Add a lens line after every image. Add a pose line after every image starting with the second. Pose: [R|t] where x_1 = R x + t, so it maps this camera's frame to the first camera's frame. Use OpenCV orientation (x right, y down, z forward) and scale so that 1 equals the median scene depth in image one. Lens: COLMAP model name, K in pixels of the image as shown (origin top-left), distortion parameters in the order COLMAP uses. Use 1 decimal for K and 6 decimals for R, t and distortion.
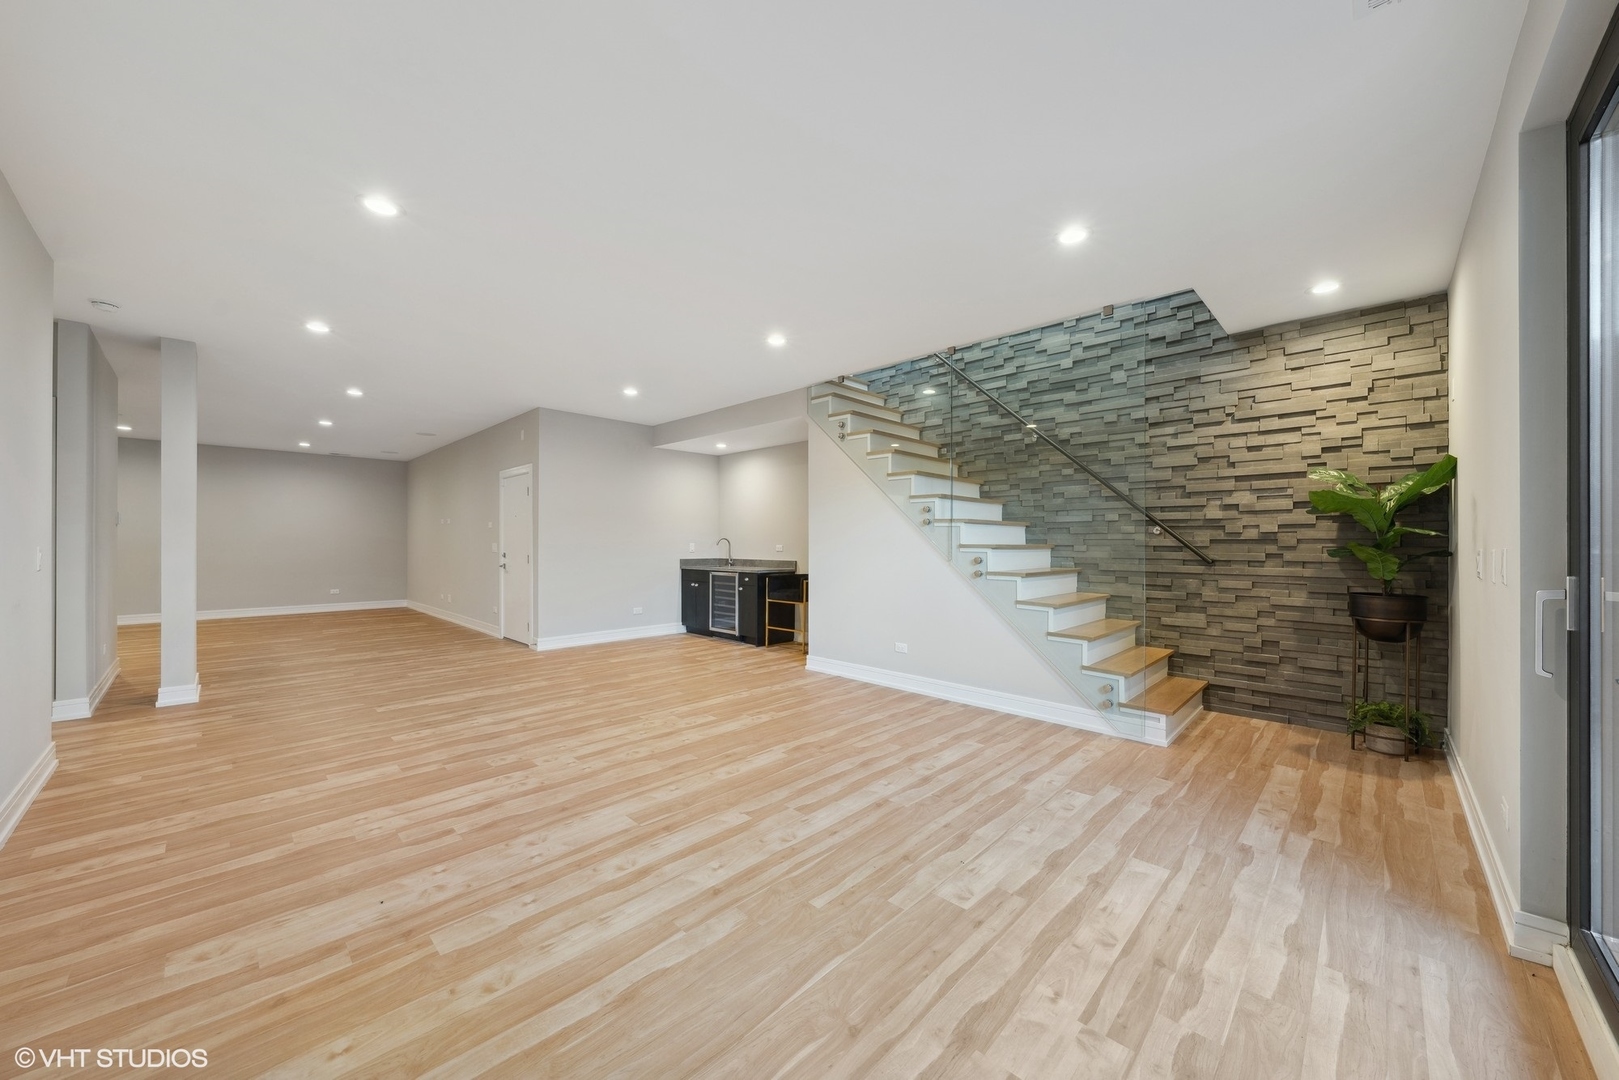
lens RADIAL K [[583.1, 0, 810.8], [0, 583.1, 540.0], [0, 0, 1]] dist [-0.002629, -0.000152]
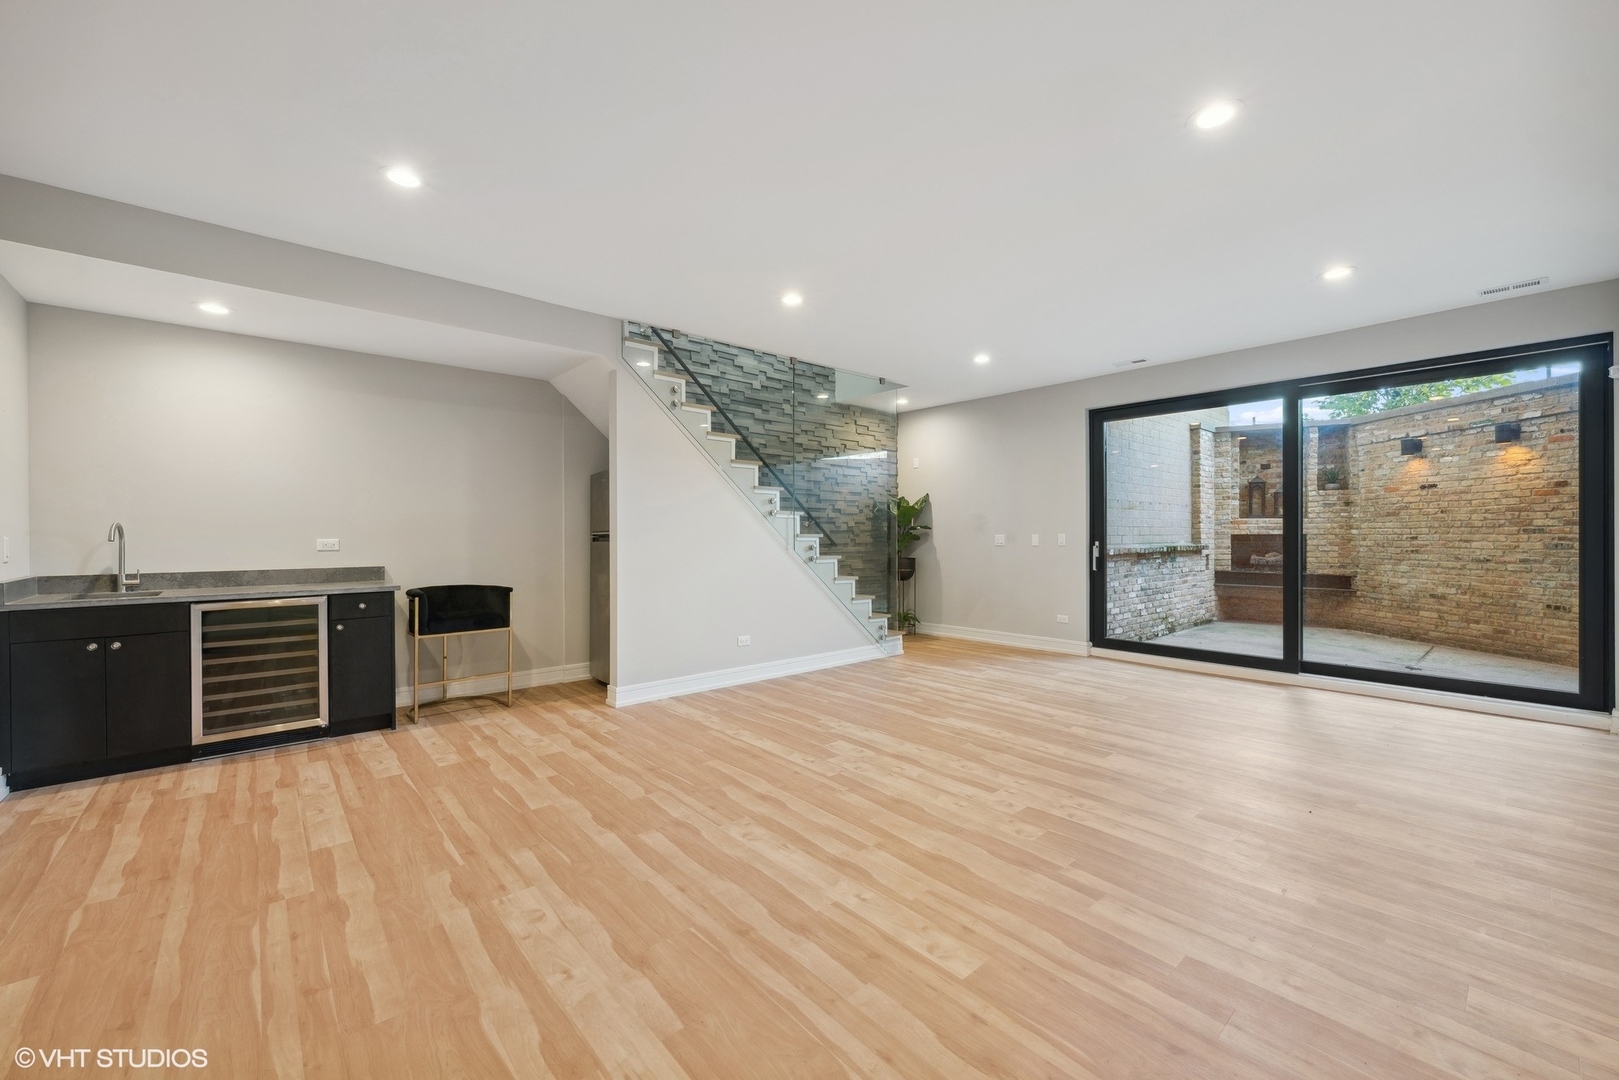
lens RADIAL K [[641.7, 0, 806.0], [0, 641.7, 533.4], [0, 0, 1]] dist [-0.001995, 0.000094]
pose [[0.082081, -0.002711, 0.996622, -1.040349], [-0.002087, 0.999994, 0.002892, 0.002414], [-0.996623, -0.002317, 0.082075, 0.927508]]
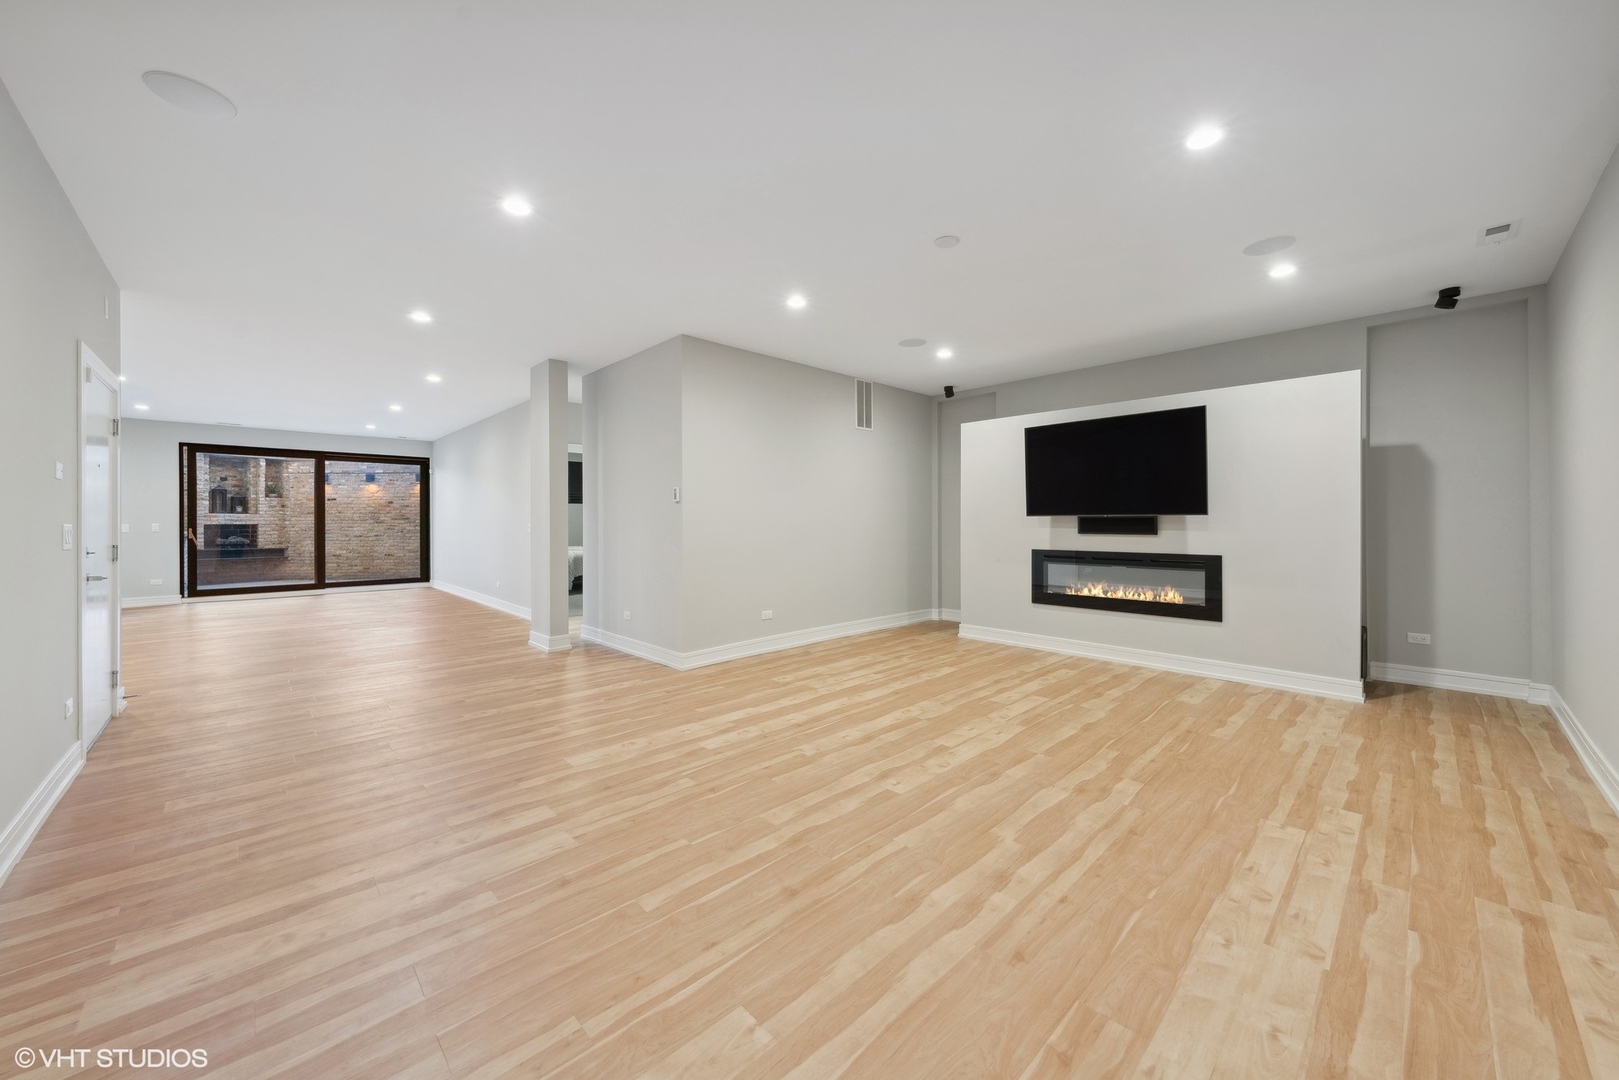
lens RADIAL K [[594.8, 0, 810.0], [0, 594.8, 525.1], [0, 0, 1]] dist [-0.001173, -0.000072]
pose [[-0.999137, -0.000518, 0.041521, -1.356468], [-0.000500, 1.000000, 0.000441, 0.005356], [-0.041521, 0.000420, -0.999138, 1.527207]]
